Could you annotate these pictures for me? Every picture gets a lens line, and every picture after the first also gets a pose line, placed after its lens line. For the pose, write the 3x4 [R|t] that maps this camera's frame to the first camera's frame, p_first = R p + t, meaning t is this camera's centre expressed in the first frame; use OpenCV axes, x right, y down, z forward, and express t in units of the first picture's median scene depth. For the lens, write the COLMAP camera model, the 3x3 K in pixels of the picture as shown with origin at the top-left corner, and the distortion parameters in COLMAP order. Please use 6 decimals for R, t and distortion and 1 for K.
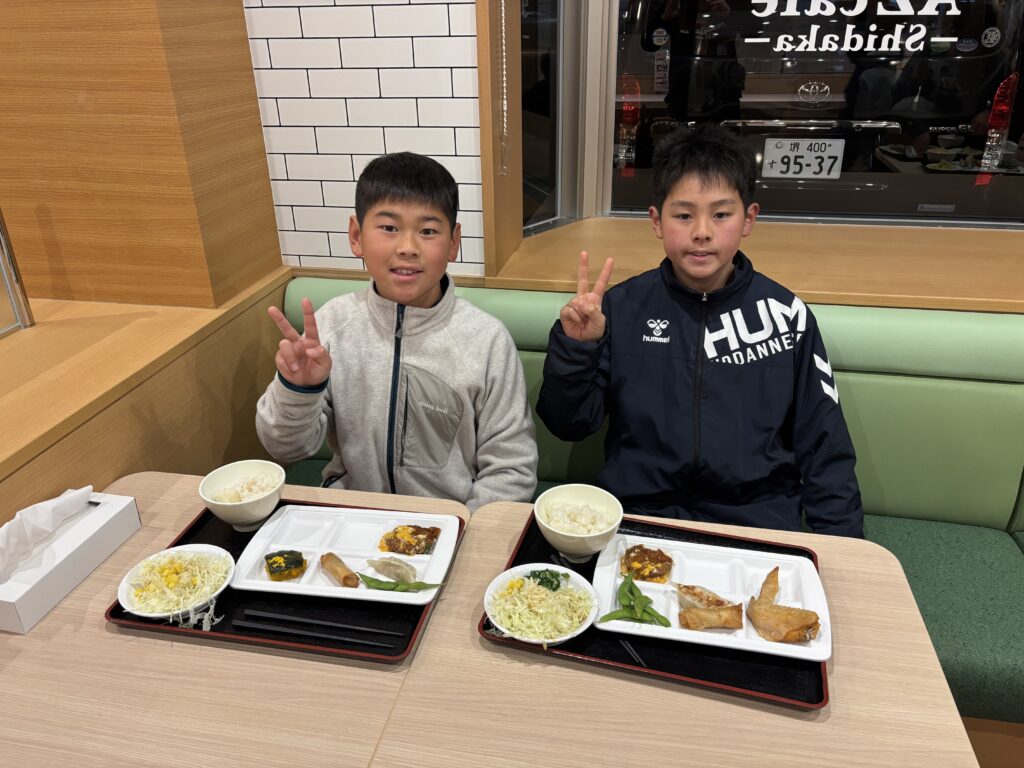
lens RADIAL K [[783.0, 0, 526.7], [0, 783.0, 406.5], [0, 0, 1]] dist [-0.020179, 0.002929]
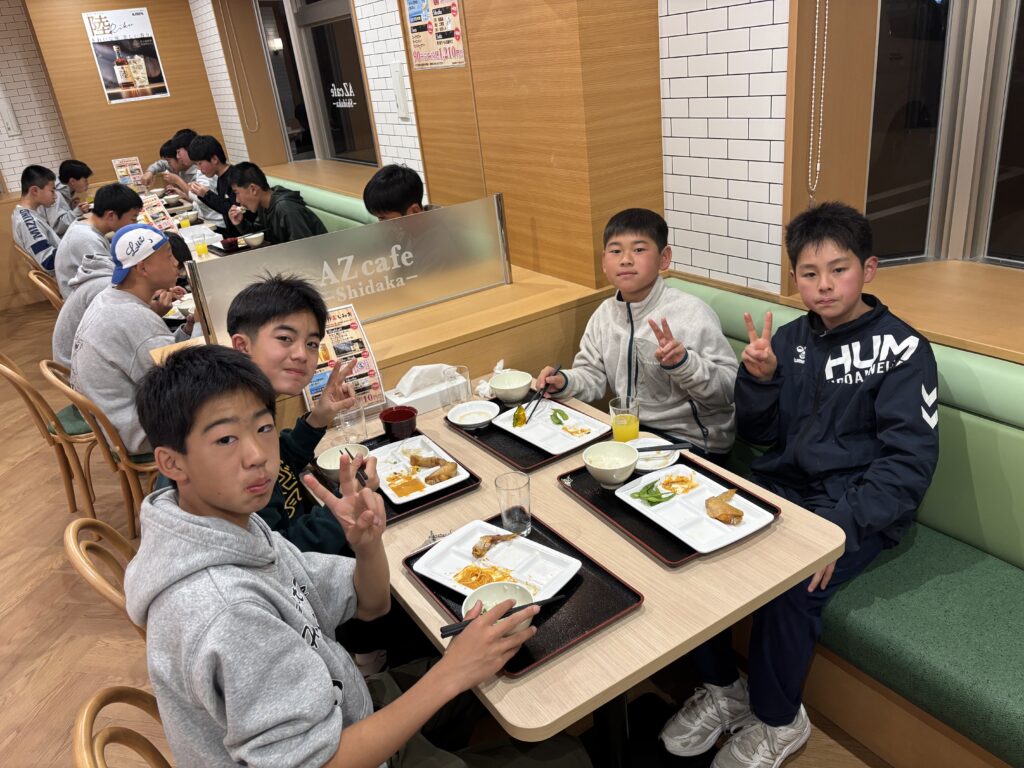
lens RADIAL K [[783.0, 0, 526.7], [0, 783.0, 406.5], [0, 0, 1]] dist [-0.020179, 0.002929]
pose [[0.700948, 0.236557, -0.672839, 0.685453], [-0.232952, 0.967588, 0.097501, -0.015986], [0.674096, 0.088396, 0.733336, -0.274589]]
